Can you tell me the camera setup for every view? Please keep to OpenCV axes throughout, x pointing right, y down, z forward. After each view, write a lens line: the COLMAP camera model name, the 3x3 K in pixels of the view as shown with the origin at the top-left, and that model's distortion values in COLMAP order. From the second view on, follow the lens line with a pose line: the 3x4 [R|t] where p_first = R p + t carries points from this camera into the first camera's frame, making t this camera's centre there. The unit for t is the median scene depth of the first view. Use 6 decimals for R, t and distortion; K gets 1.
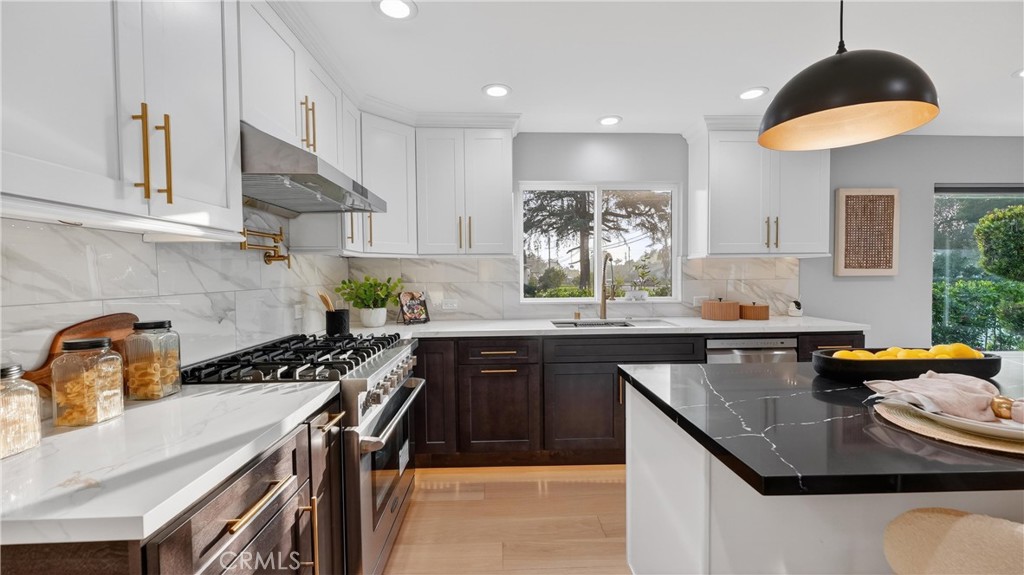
lens RADIAL K [[409.1, 0, 519.2], [0, 409.1, 289.7], [0, 0, 1]] dist [0.001042, 0.000260]
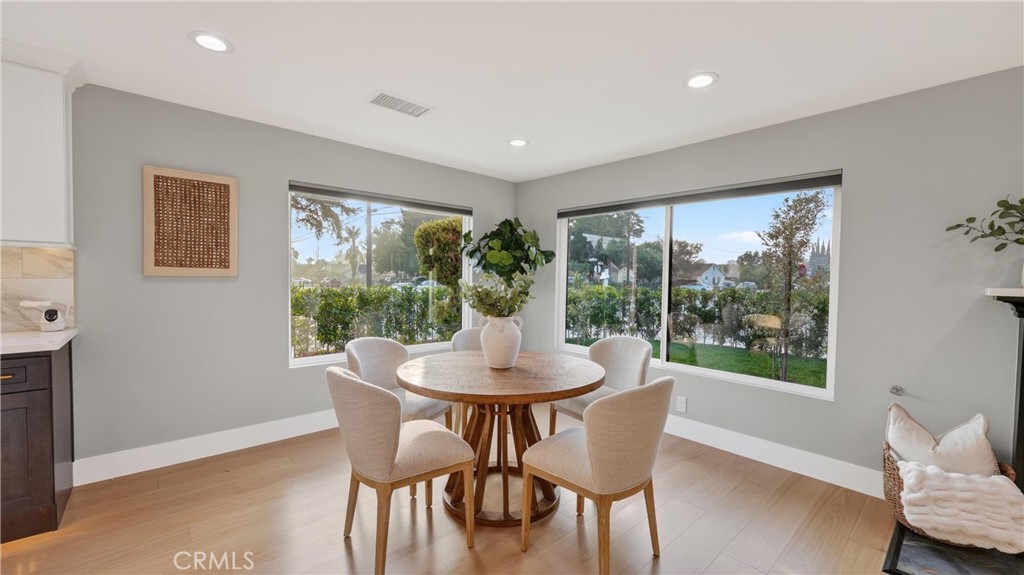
lens RADIAL K [[409.1, 0, 512.0], [0, 409.1, 287.9], [0, 0, 1]] dist [0.001042, 0.000260]
pose [[0.763472, 0.001473, 0.645840, 0.830381], [0.002570, 0.999983, -0.005319, -0.003653], [-0.645836, 0.005721, 0.763455, -0.063471]]
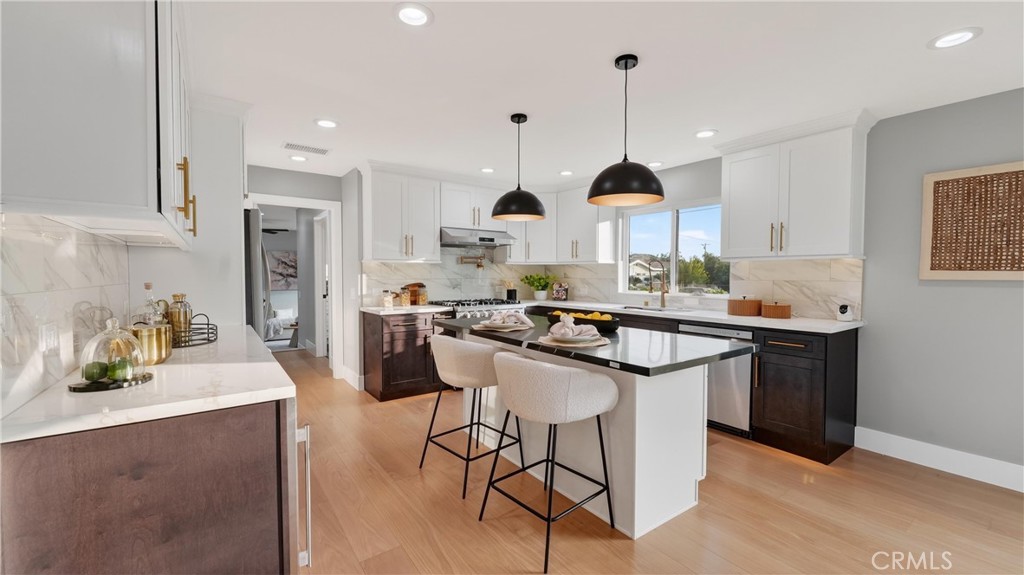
lens RADIAL K [[409.1, 0, 514.0], [0, 409.1, 288.1], [0, 0, 1]] dist [0.001042, 0.000260]
pose [[0.567314, 0.038419, -0.822605, 1.023732], [-0.035873, 0.999116, 0.021923, -0.004064], [0.822720, 0.017072, 0.568190, -0.166343]]
